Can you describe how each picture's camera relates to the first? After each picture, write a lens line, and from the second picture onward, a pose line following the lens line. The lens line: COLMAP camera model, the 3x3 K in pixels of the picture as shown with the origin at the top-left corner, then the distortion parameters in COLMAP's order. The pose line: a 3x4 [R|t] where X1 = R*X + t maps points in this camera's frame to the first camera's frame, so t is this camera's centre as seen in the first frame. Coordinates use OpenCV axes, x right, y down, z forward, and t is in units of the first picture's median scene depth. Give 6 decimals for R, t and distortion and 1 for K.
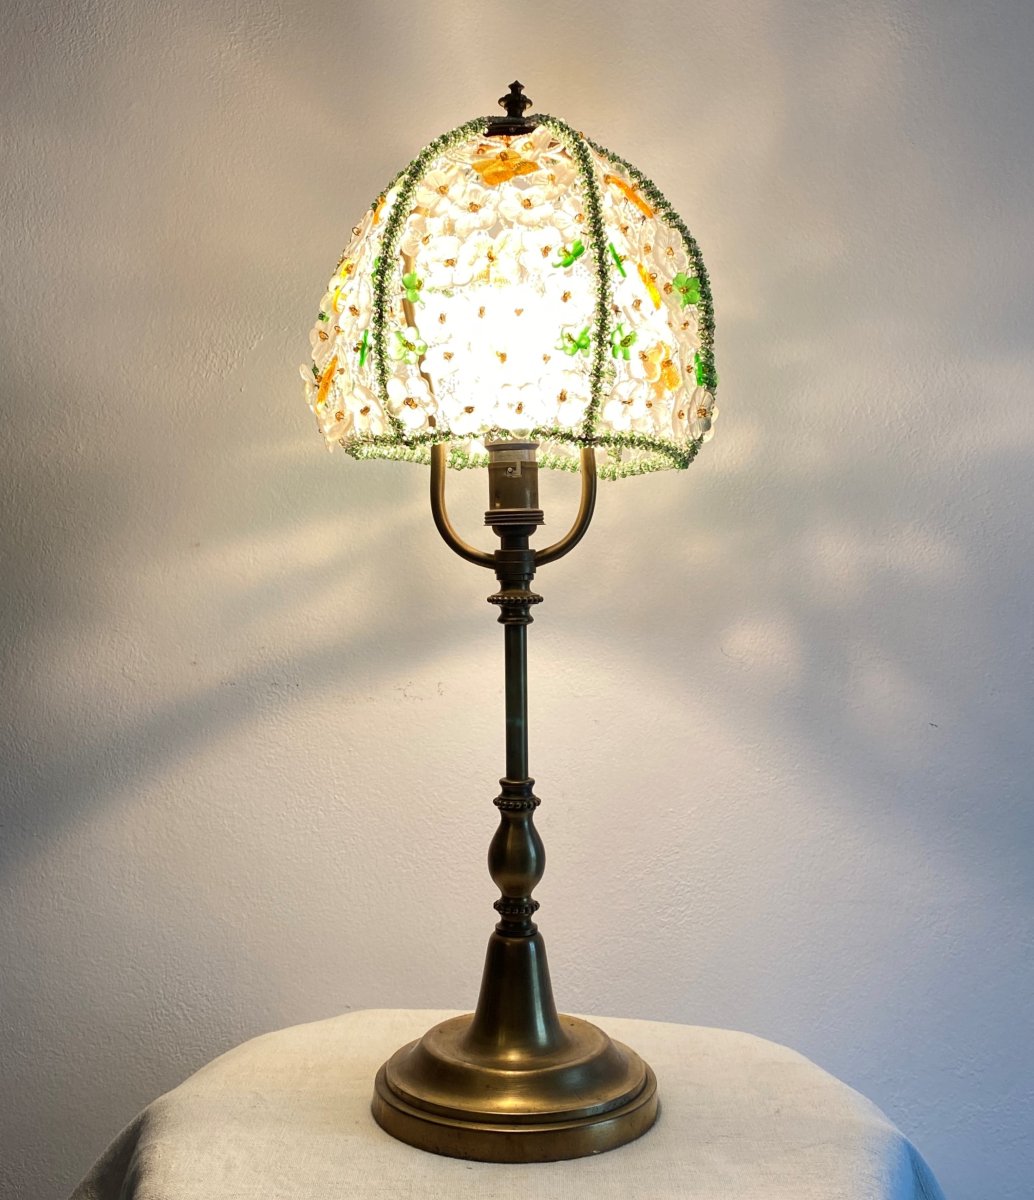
lens RADIAL K [[1352.7, 0, 529.1], [0, 1352.7, 553.6], [0, 0, 1]] dist [0.200872, -0.539154]
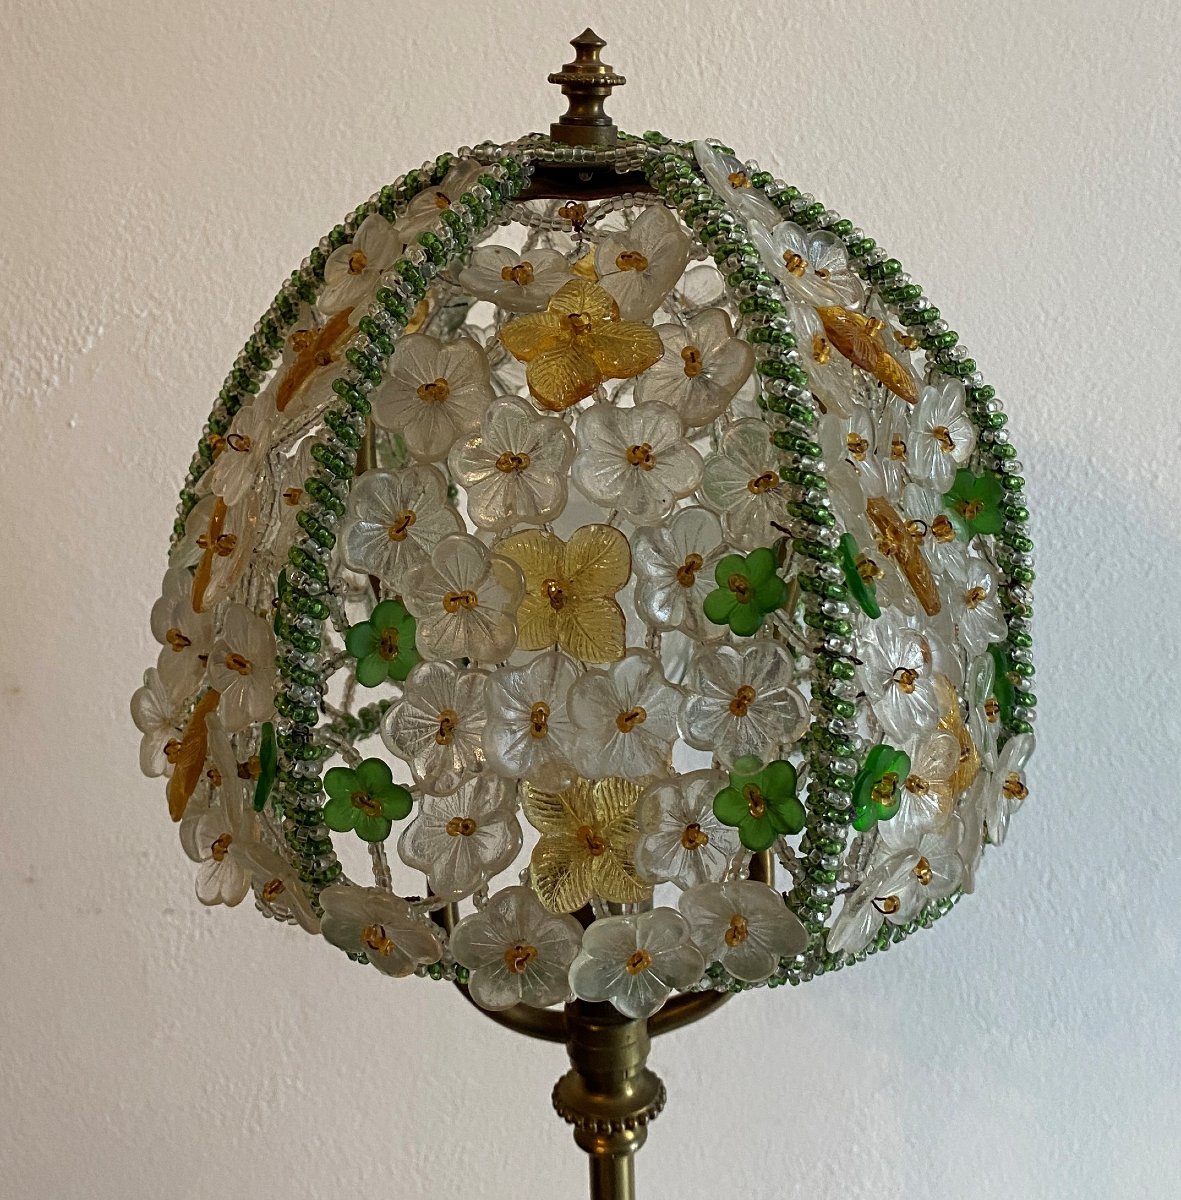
lens RADIAL K [[1702.3, 0, 574.8], [0, 1702.3, 498.9], [0, 0, 1]] dist [0.033042, -0.043105]
pose [[0.999501, -0.028356, 0.013911, -0.018462], [0.025000, 0.979423, 0.200261, -0.224005], [-0.019304, -0.199814, 0.979644, 0.319259]]
